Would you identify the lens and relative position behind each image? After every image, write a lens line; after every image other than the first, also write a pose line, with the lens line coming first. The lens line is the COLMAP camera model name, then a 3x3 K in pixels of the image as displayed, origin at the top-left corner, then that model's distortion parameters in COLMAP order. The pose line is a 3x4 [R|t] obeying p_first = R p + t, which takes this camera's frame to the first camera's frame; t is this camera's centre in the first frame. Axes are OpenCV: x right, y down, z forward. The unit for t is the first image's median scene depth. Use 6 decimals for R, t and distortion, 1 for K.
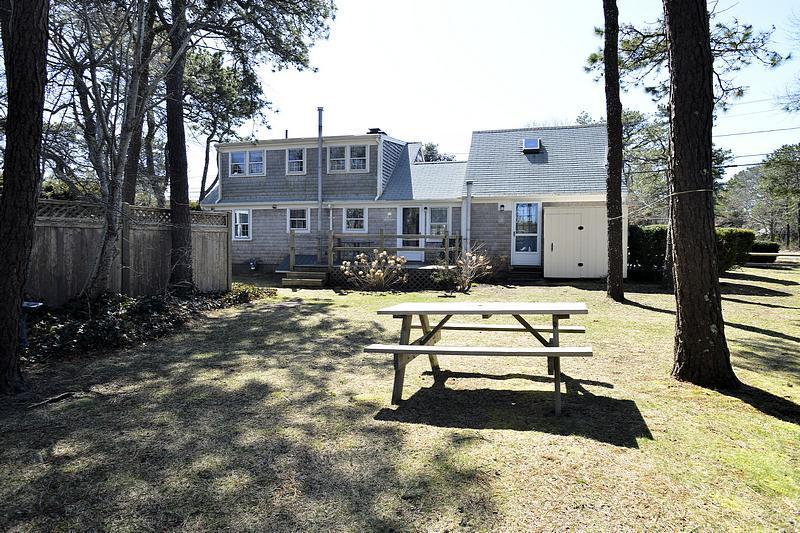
lens RADIAL K [[451.1, 0, 404.4], [0, 451.1, 264.2], [0, 0, 1]] dist [-0.004732, -0.002169]
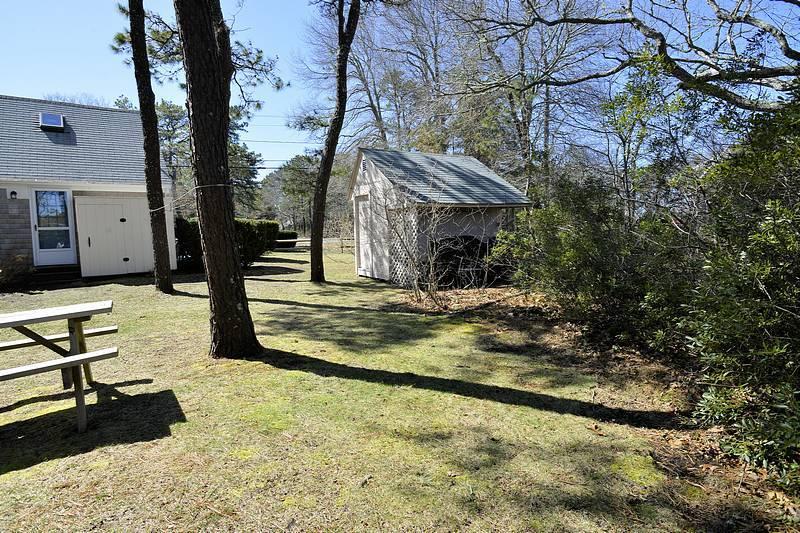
lens RADIAL K [[442.2, 0, 395.4], [0, 442.2, 265.2], [0, 0, 1]] dist [-0.005211, -0.001581]
pose [[0.623337, -0.081457, 0.777699, 0.028563], [0.065753, 0.996497, 0.051671, 0.002491], [-0.779184, 0.018928, 0.626510, -0.008298]]
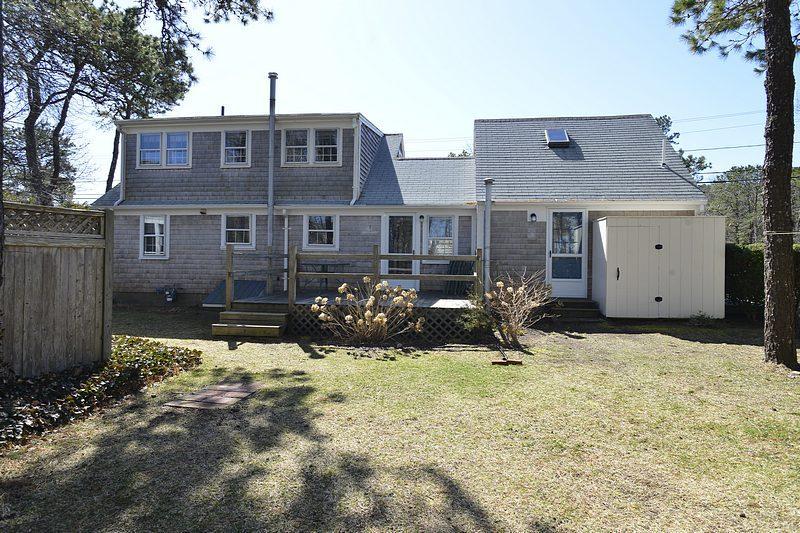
lens RADIAL K [[447.4, 0, 400.0], [0, 447.4, 263.0], [0, 0, 1]] dist [-0.011457, -0.000688]
pose [[0.991872, 0.006079, 0.127092, -0.102611], [-0.001162, 0.999249, -0.038729, -0.029875], [-0.127232, 0.038267, 0.991135, 0.391502]]
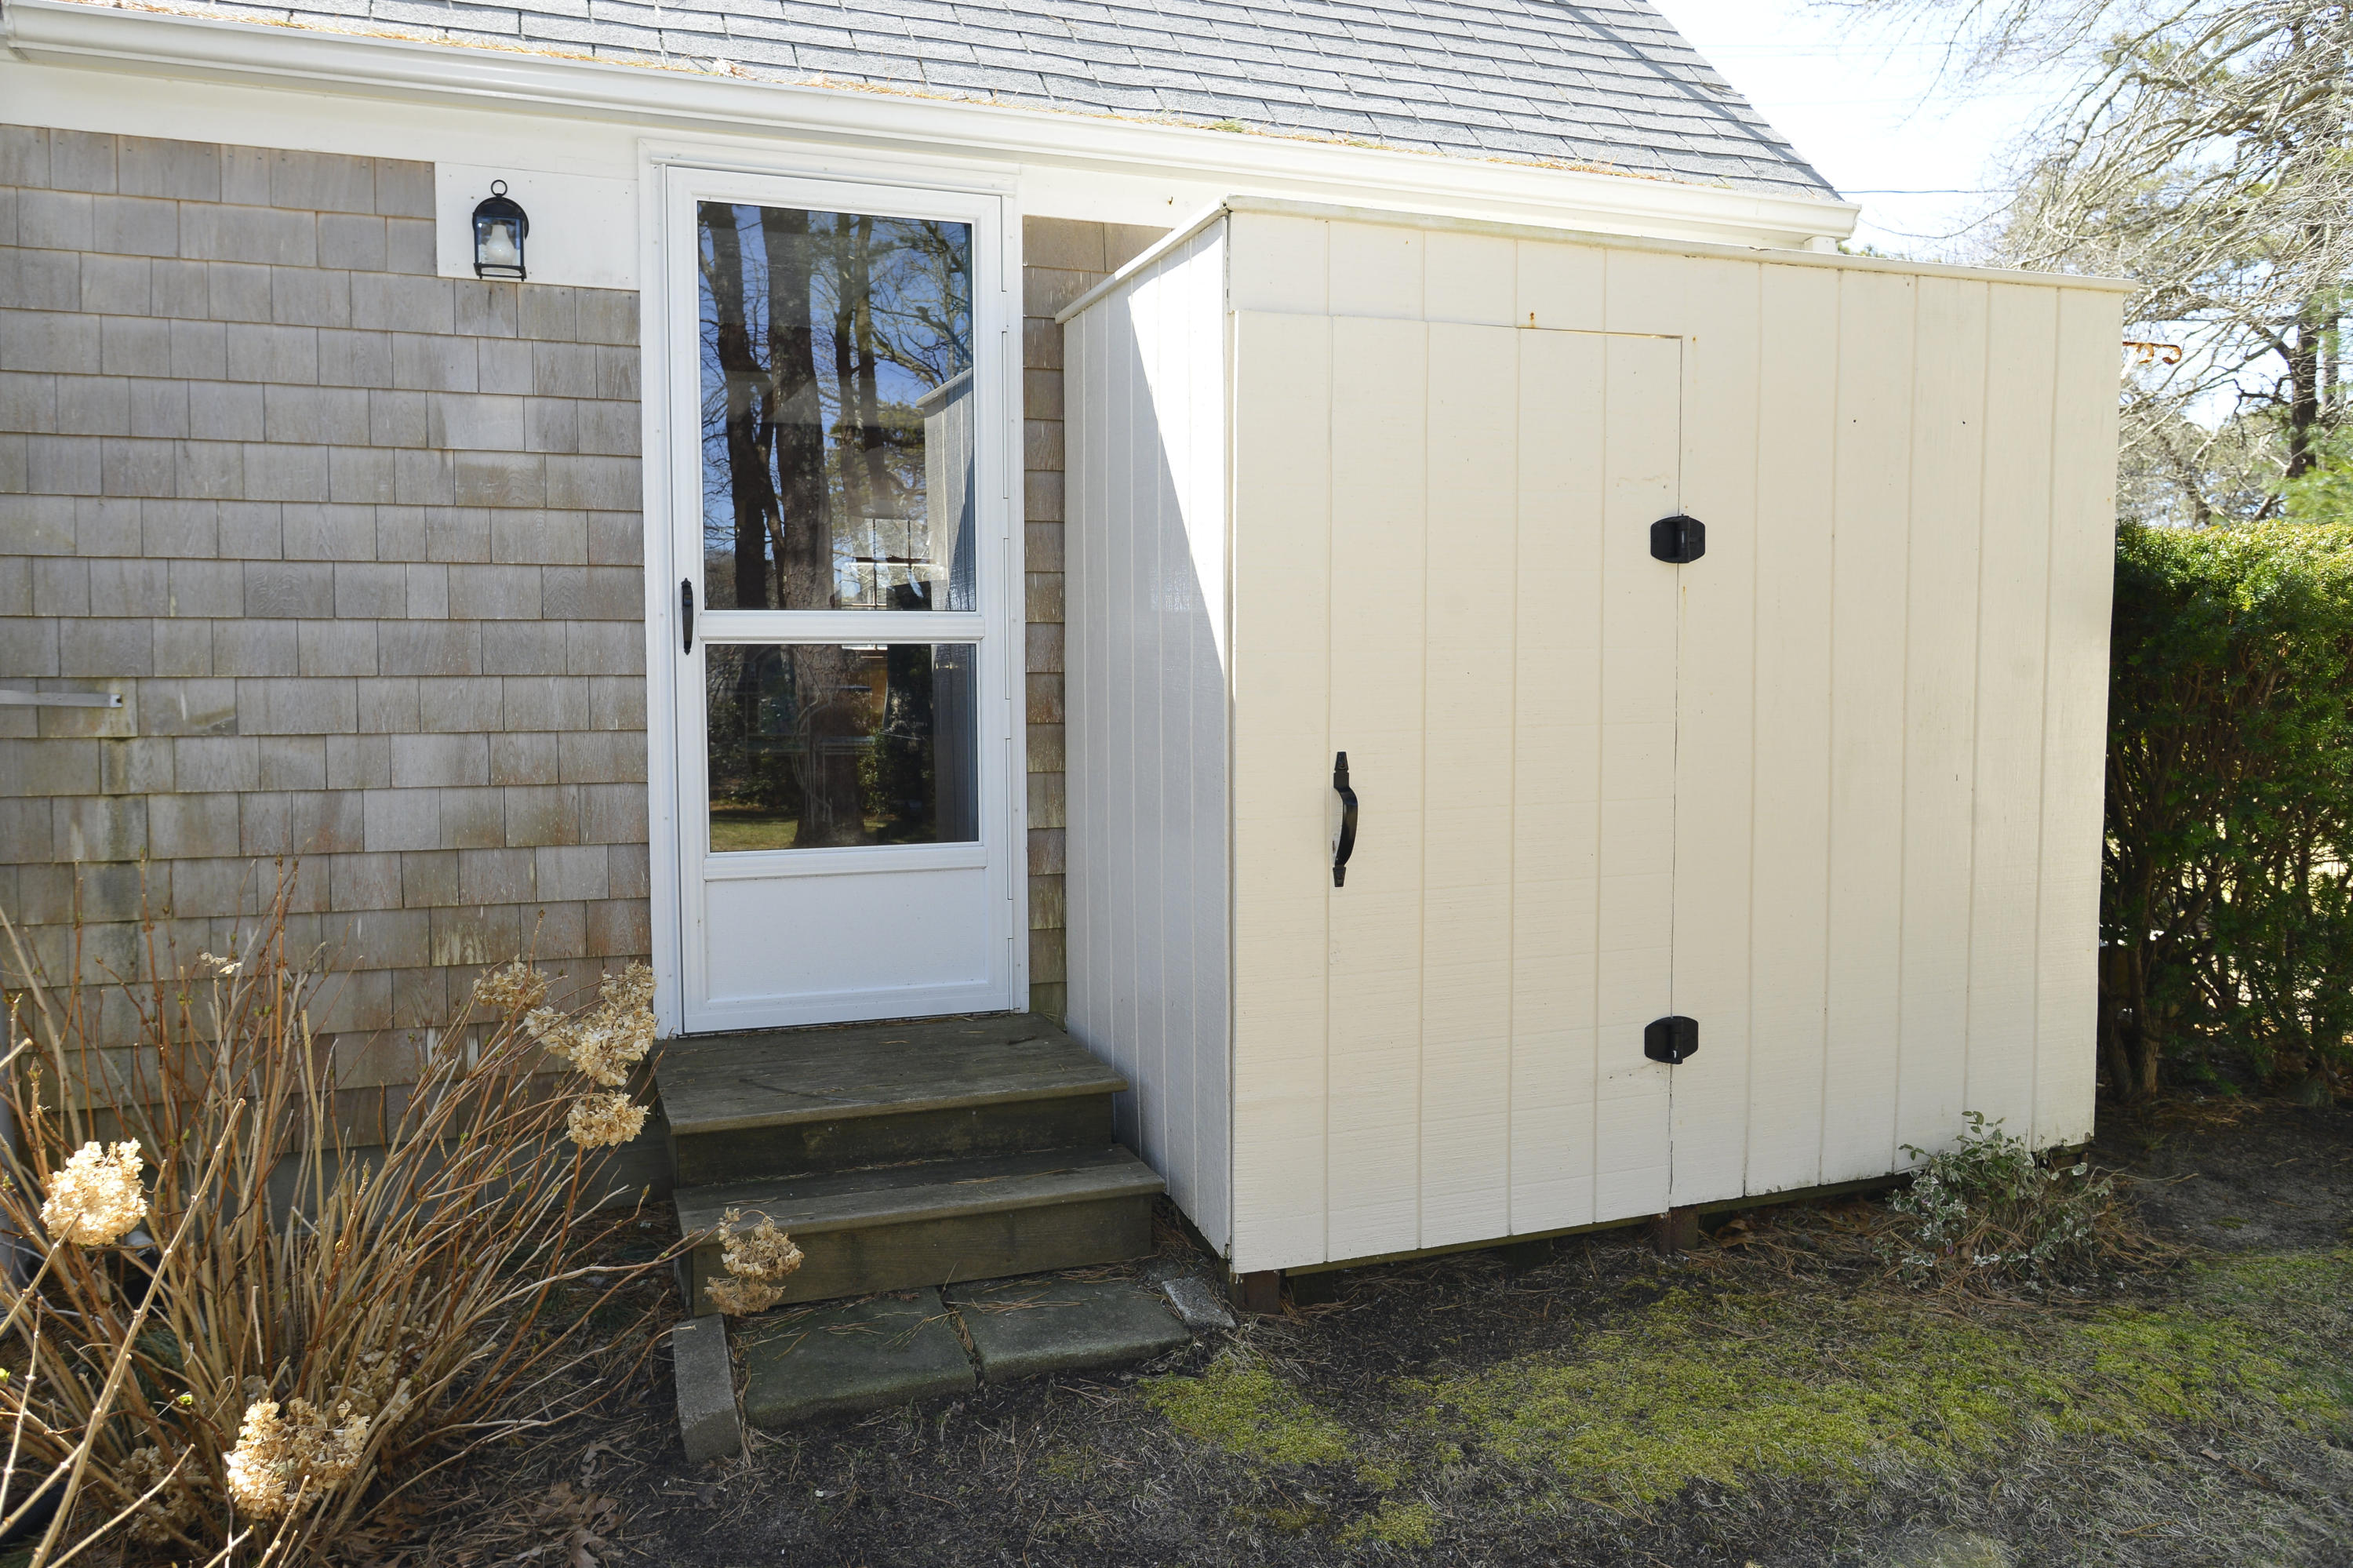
lens RADIAL K [[1718.3, 0, 1118.5], [0, 1718.3, 783.3], [0, 0, 1]] dist [-0.001666, -0.000111]
pose [[0.823339, -0.047691, 0.565543, 0.172090], [0.033717, 0.998813, 0.035142, -0.057411], [-0.566548, -0.009866, 0.823970, 0.883074]]
